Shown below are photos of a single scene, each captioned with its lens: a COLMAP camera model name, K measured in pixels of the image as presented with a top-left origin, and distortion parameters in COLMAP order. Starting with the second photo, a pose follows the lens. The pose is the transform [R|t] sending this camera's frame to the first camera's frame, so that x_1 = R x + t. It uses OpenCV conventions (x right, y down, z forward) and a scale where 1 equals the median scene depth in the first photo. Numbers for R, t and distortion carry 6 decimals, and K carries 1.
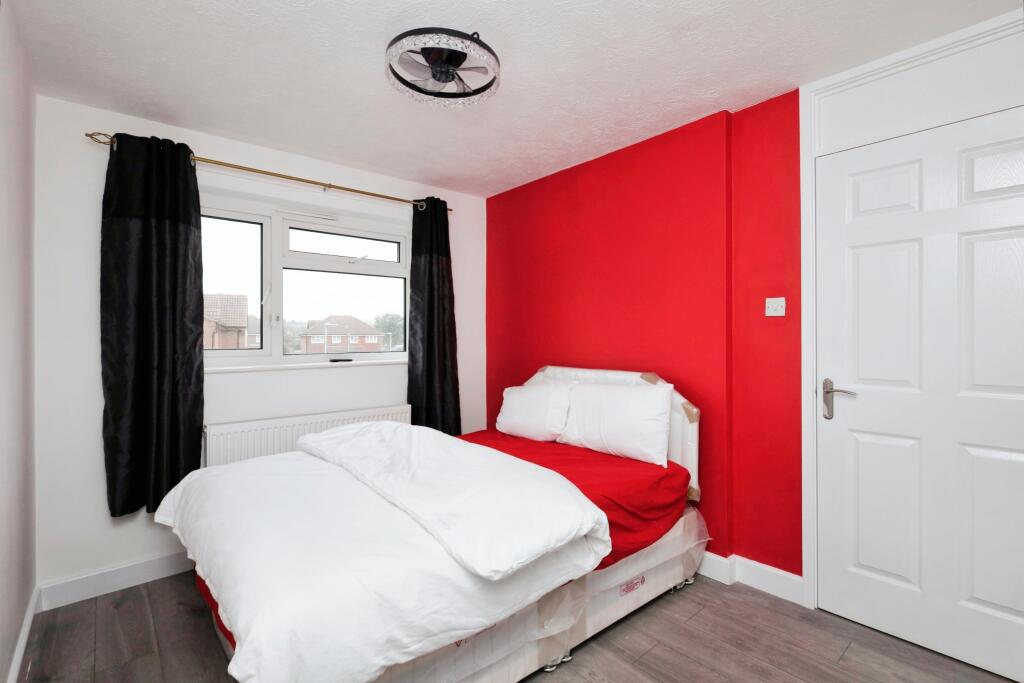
lens RADIAL K [[475.6, 0, 507.8], [0, 475.6, 338.5], [0, 0, 1]] dist [-0.003908, 0.000733]
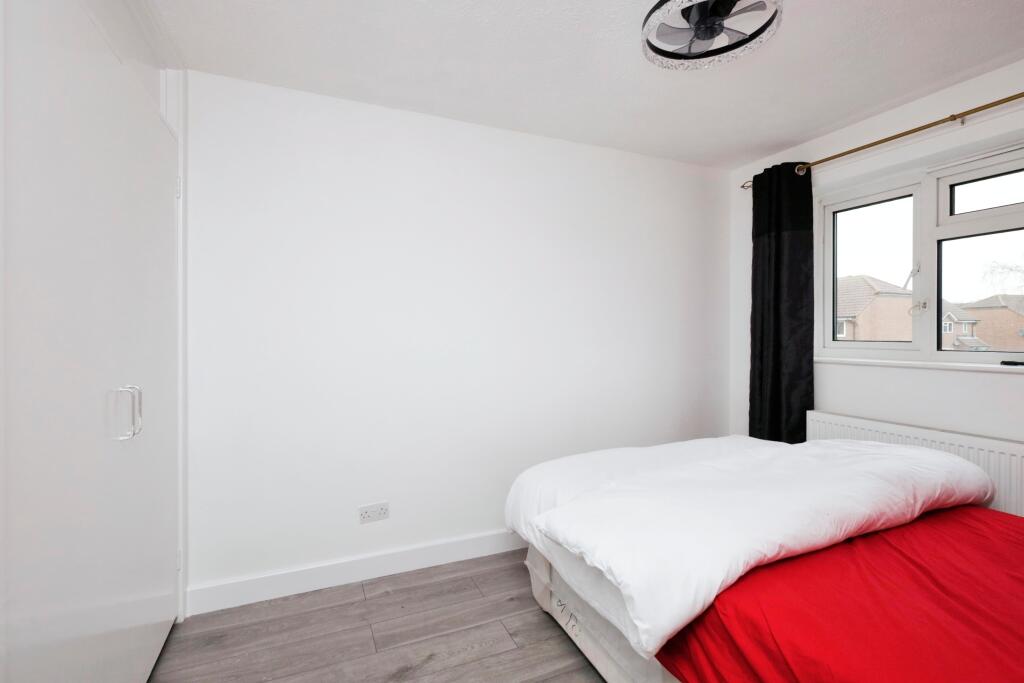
lens RADIAL K [[475.6, 0, 513.5], [0, 475.6, 331.2], [0, 0, 1]] dist [-0.003908, 0.000733]
pose [[-0.299797, 0.002566, -0.953999, 0.507200], [-0.000539, 0.999996, 0.002860, 0.000374], [0.954003, 0.001372, -0.299795, 0.576360]]
